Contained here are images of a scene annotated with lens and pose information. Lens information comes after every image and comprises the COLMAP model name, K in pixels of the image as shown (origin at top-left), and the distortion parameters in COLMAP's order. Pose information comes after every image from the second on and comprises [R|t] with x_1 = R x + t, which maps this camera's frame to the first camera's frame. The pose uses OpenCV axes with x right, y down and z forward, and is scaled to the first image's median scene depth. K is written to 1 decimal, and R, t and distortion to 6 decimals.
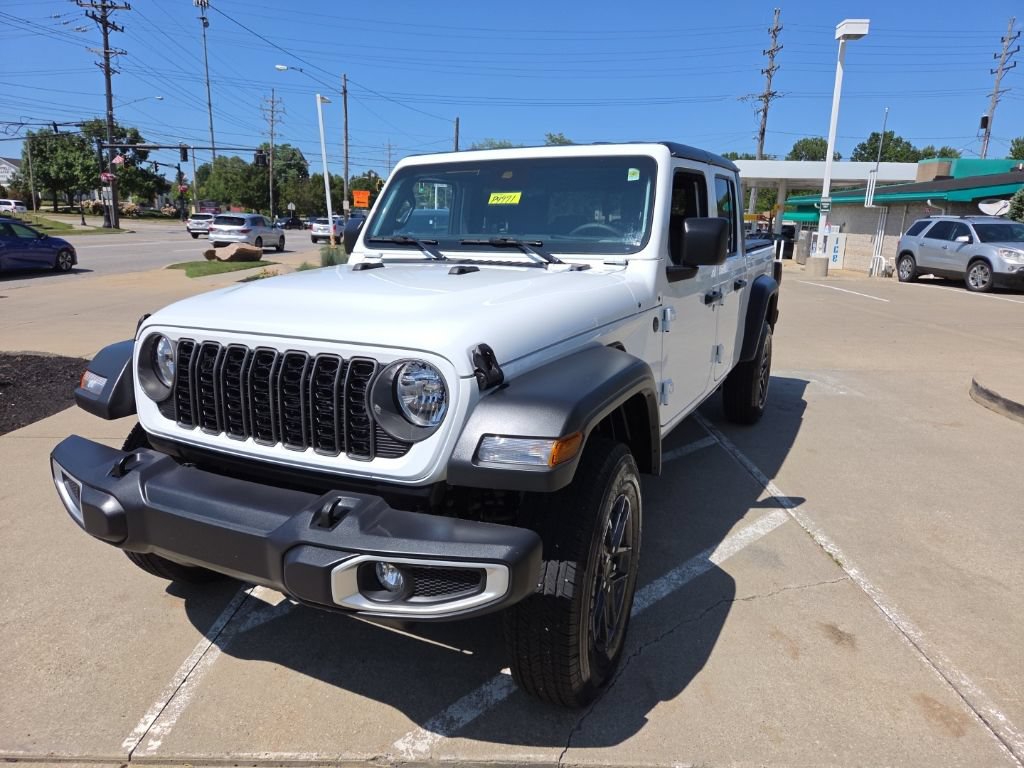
lens RADIAL K [[682.0, 0, 515.0], [0, 682.0, 386.0], [0, 0, 1]] dist [0.060163, -0.045478]
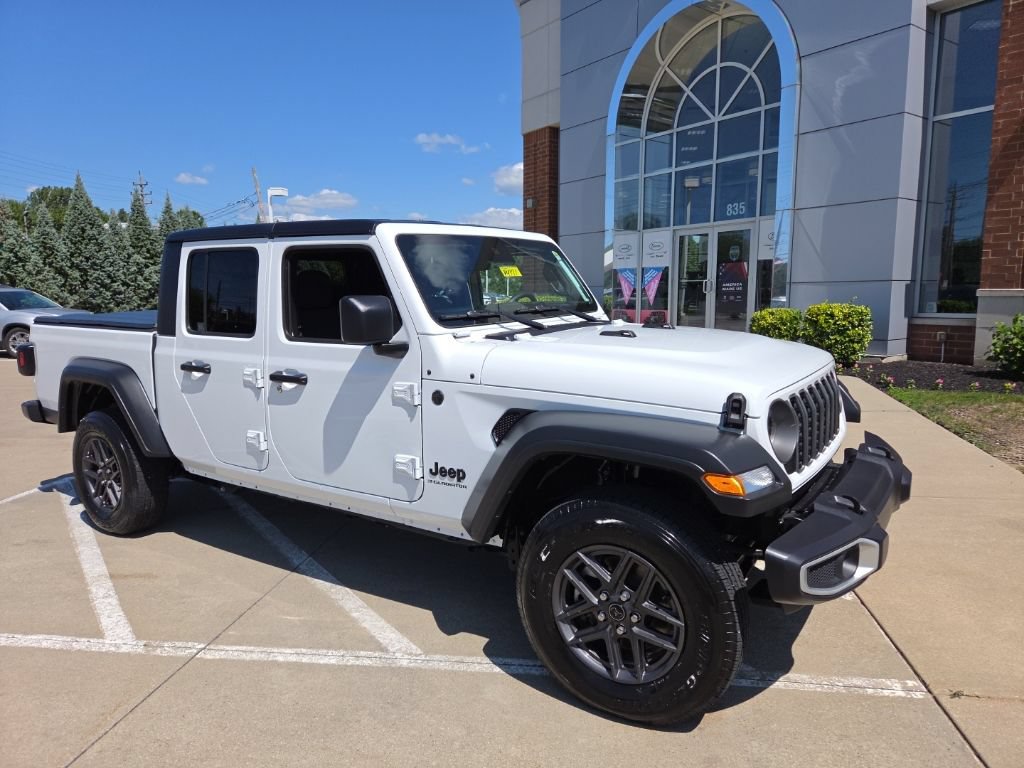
lens RADIAL K [[690.2, 0, 510.7], [0, 690.2, 382.1], [0, 0, 1]] dist [0.054215, -0.039966]
pose [[0.143615, -0.152785, 0.977769, -1.182371], [0.248989, 0.961807, 0.113720, -0.238180], [-0.957799, 0.227122, 0.176172, 0.876351]]
